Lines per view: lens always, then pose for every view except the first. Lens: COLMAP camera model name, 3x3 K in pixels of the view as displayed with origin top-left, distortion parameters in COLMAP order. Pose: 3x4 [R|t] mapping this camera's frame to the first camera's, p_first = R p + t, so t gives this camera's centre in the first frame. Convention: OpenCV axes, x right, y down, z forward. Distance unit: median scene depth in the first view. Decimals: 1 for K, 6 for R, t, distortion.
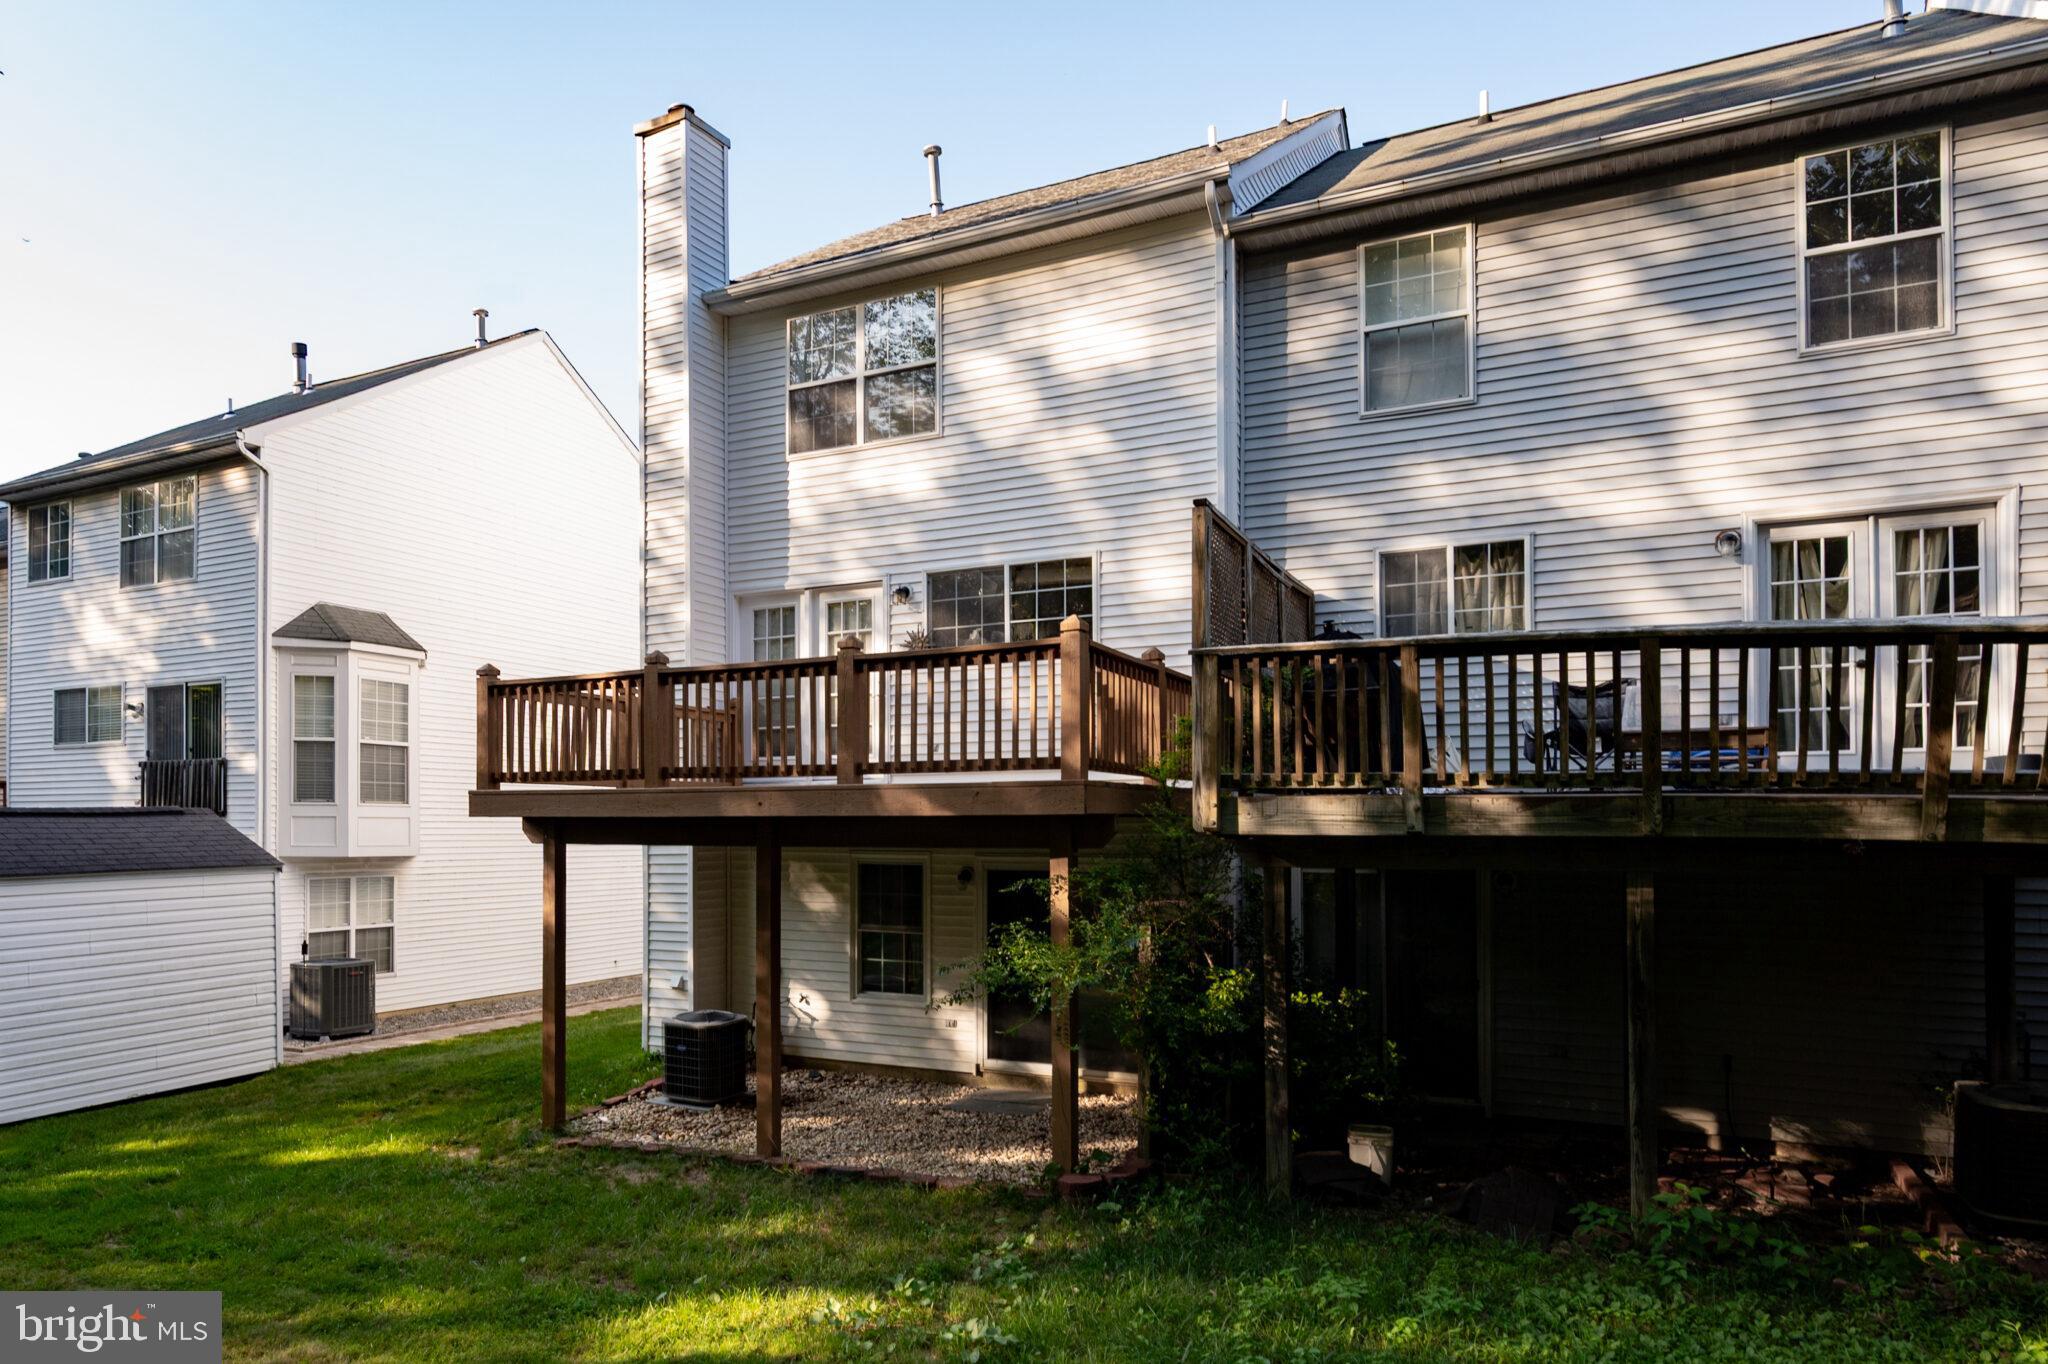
lens RADIAL K [[1151.7, 0, 1018.0], [0, 1151.7, 813.4], [0, 0, 1]] dist [-0.002146, -0.000448]
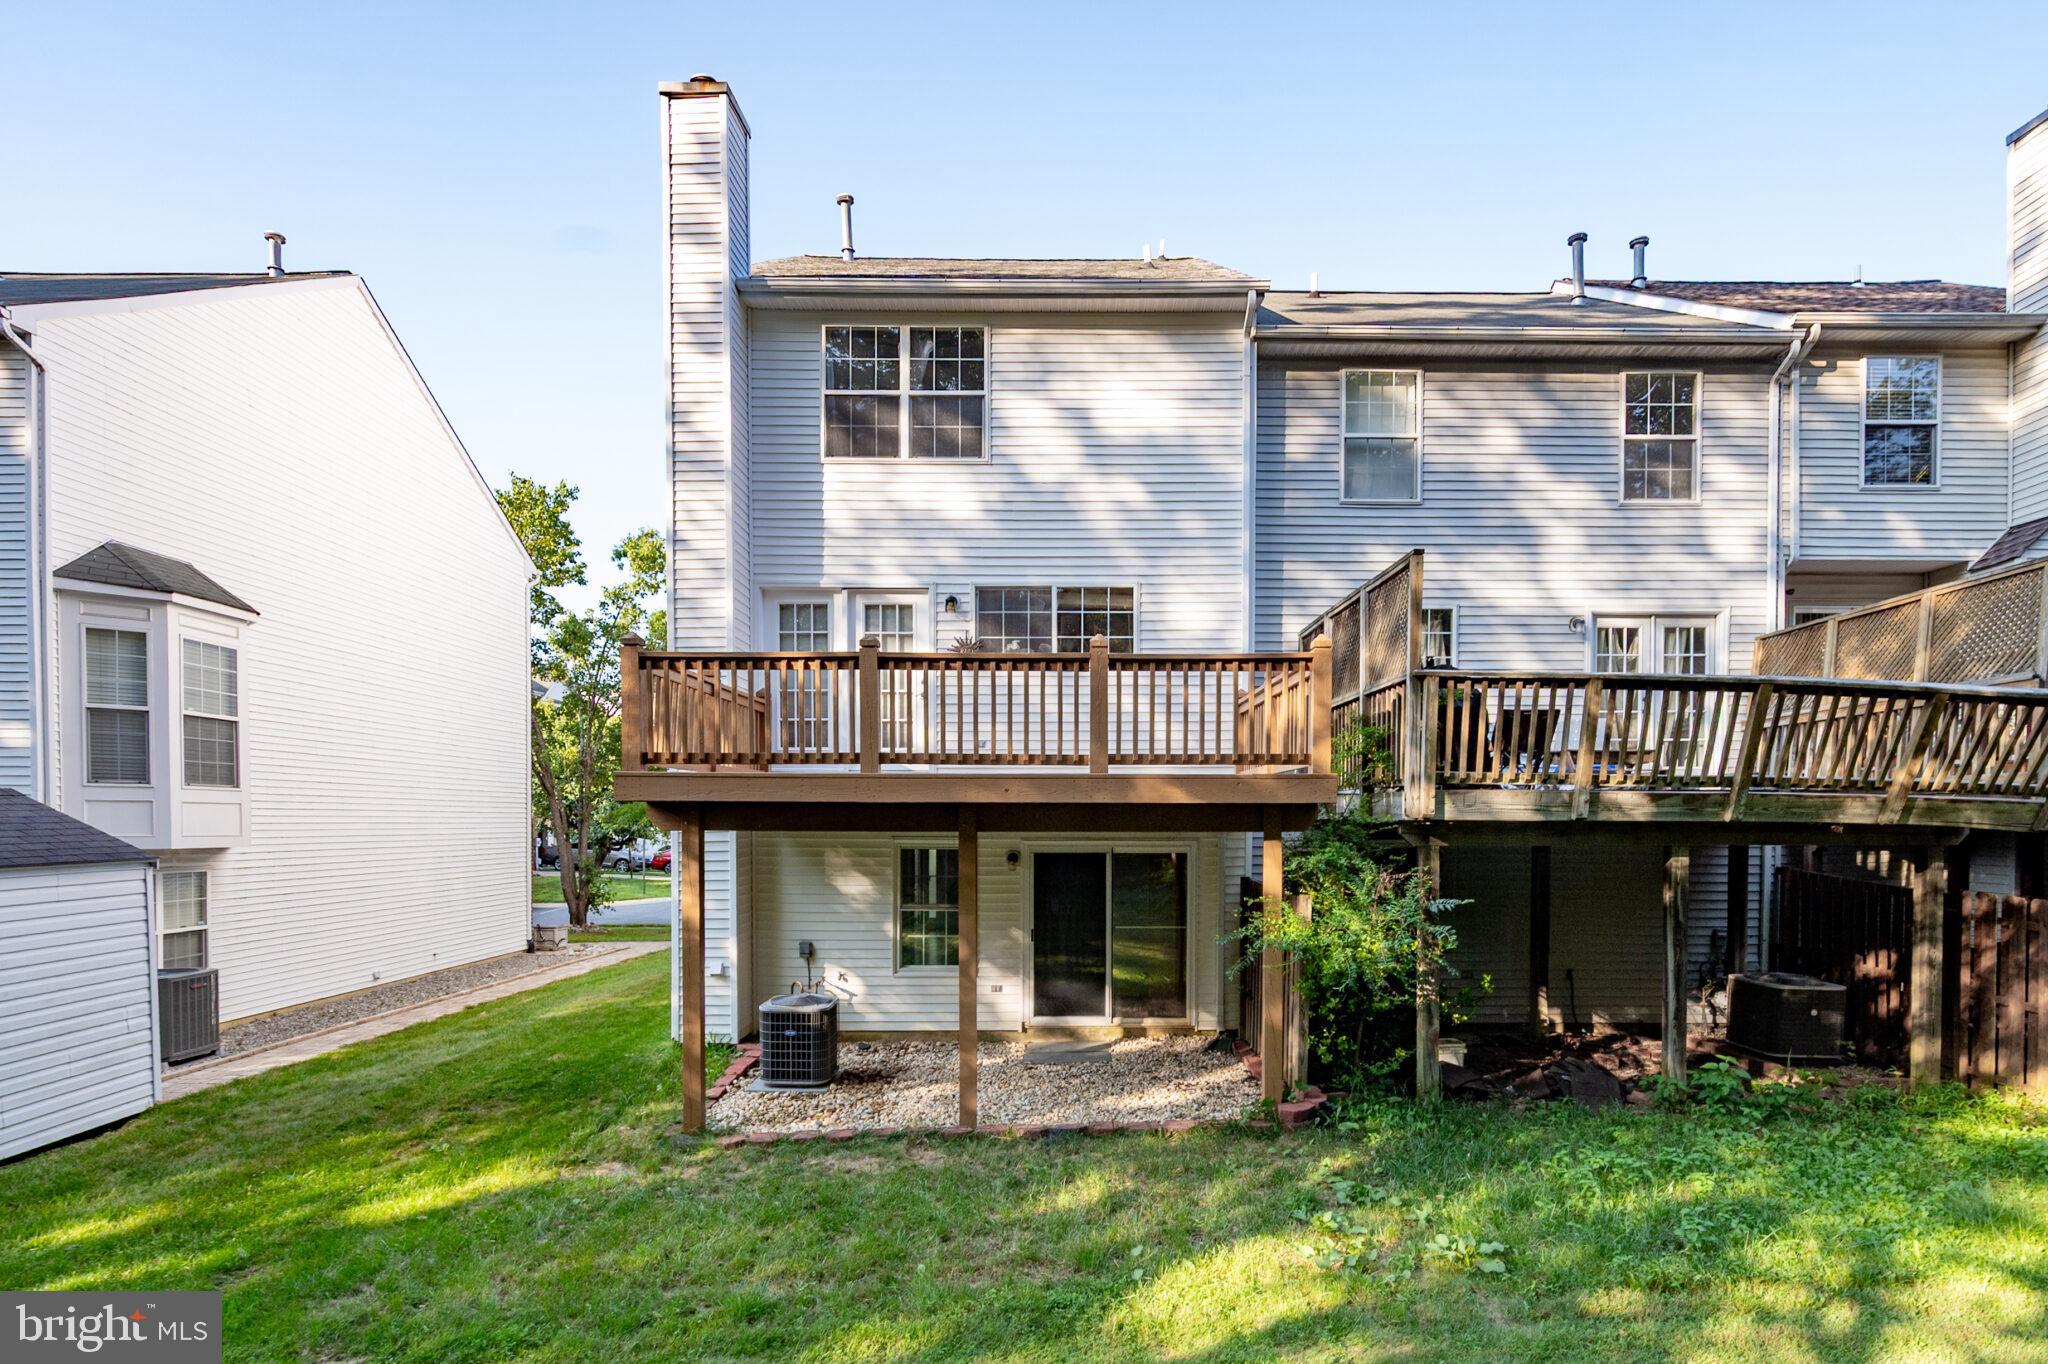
lens RADIAL K [[907.1, 0, 1134.3], [0, 907.1, 832.8], [0, 0, 1]] dist [-0.001923, -0.000662]
pose [[0.905695, -0.004478, 0.423906, -0.314189], [-0.007032, 0.999648, 0.025584, 0.005398], [-0.423871, -0.026152, 0.905345, 0.140216]]
